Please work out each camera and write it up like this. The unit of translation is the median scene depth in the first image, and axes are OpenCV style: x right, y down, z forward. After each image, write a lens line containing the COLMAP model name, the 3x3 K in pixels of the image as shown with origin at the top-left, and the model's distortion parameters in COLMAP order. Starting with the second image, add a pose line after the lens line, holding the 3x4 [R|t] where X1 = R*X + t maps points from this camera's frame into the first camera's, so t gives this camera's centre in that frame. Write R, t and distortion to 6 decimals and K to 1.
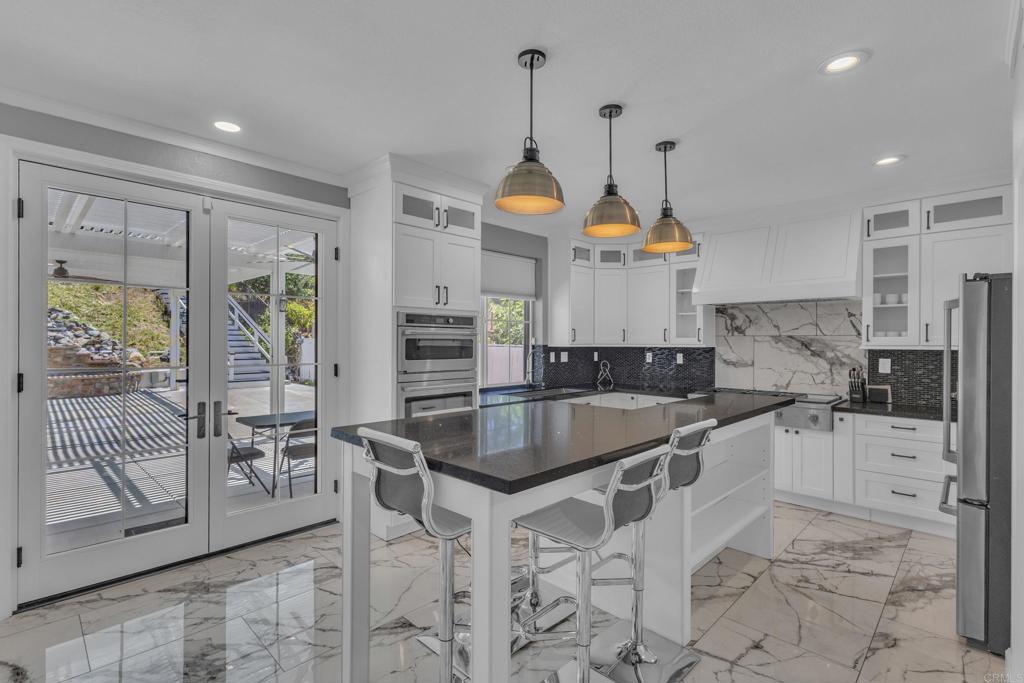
lens RADIAL K [[476.7, 0, 512.0], [0, 476.7, 341.5], [0, 0, 1]] dist [0.002919, 0.001461]
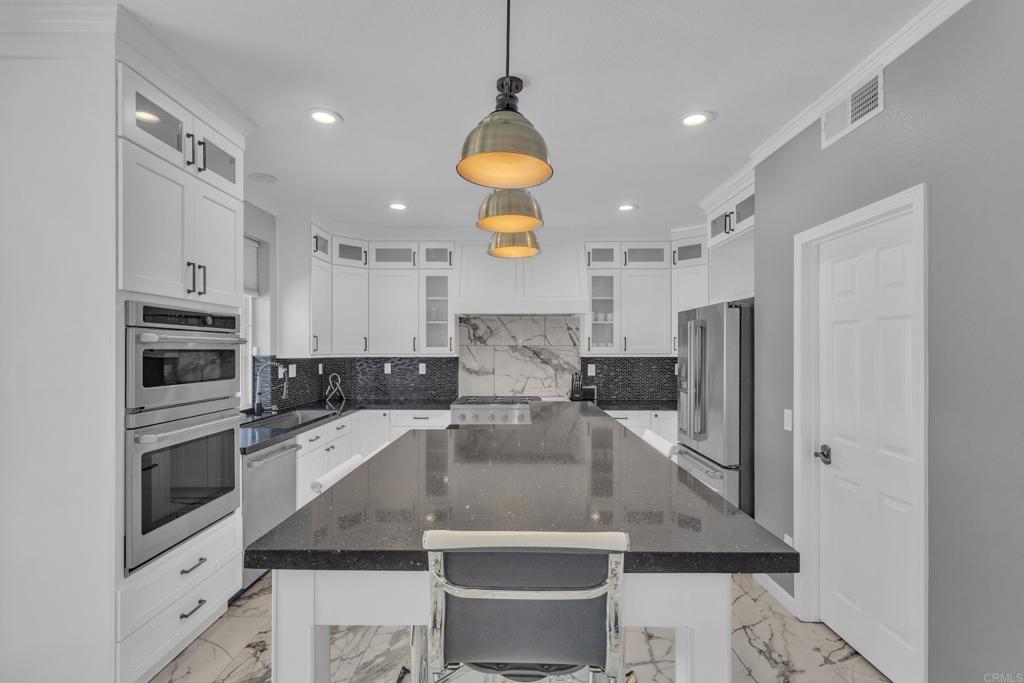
lens RADIAL K [[480.1, 0, 512.6], [0, 480.1, 349.0], [0, 0, 1]] dist [0.000239, 0.000503]
pose [[0.719924, -0.001601, 0.694051, -0.228478], [0.002149, 0.999998, 0.000077, -0.004511], [-0.694050, 0.001436, 0.719926, 0.218342]]
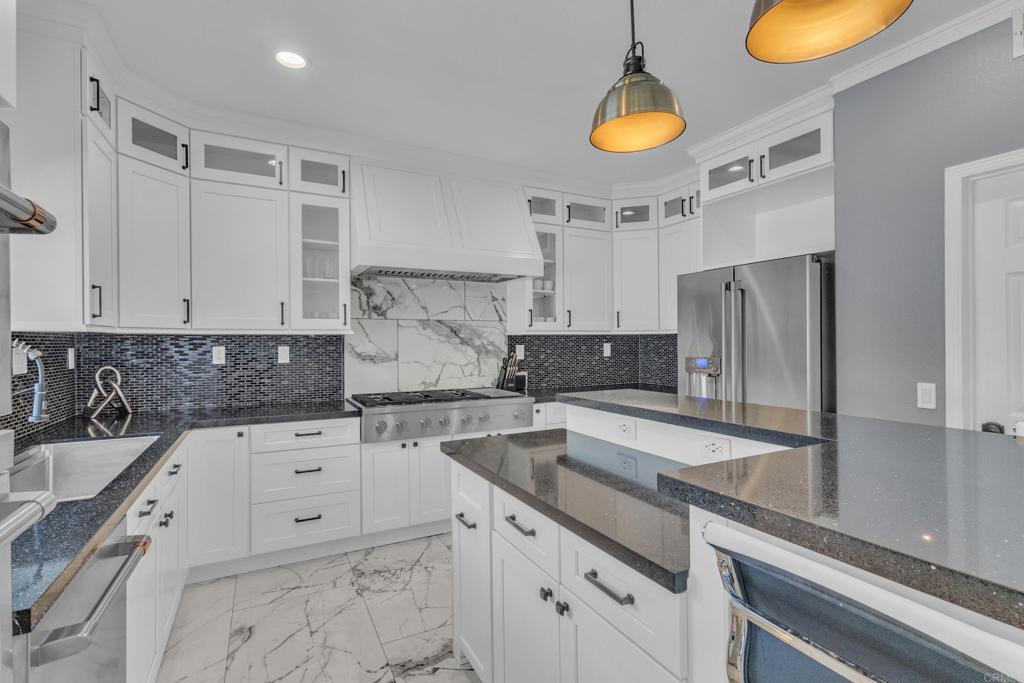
lens RADIAL K [[479.5, 0, 512.0], [0, 479.5, 341.5], [0, 0, 1]] dist [0.002408, 0.000986]
pose [[0.307989, -0.004475, 0.951379, -0.163726], [0.008302, 0.999964, 0.002016, 0.024764], [-0.951354, 0.007278, 0.308015, 0.658069]]
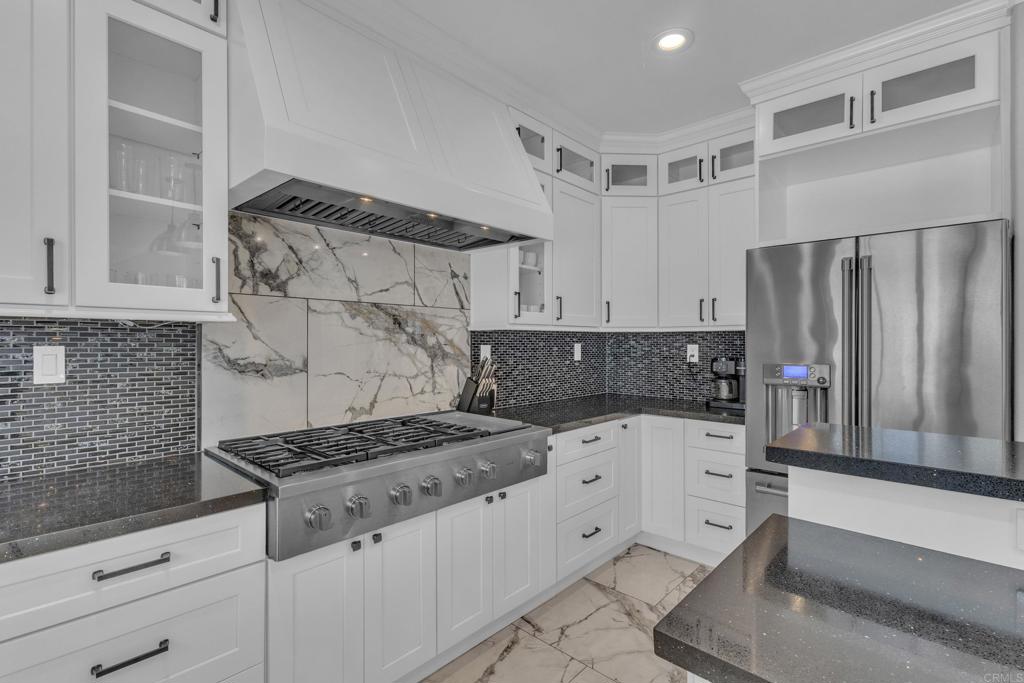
lens RADIAL K [[476.7, 0, 512.0], [0, 476.7, 341.5], [0, 0, 1]] dist [0.002919, 0.001461]
pose [[-0.031909, -0.003679, 0.999484, 0.093891], [-0.000089, 0.999993, 0.003678, 0.026419], [-0.999491, 0.000028, -0.031909, 0.915026]]
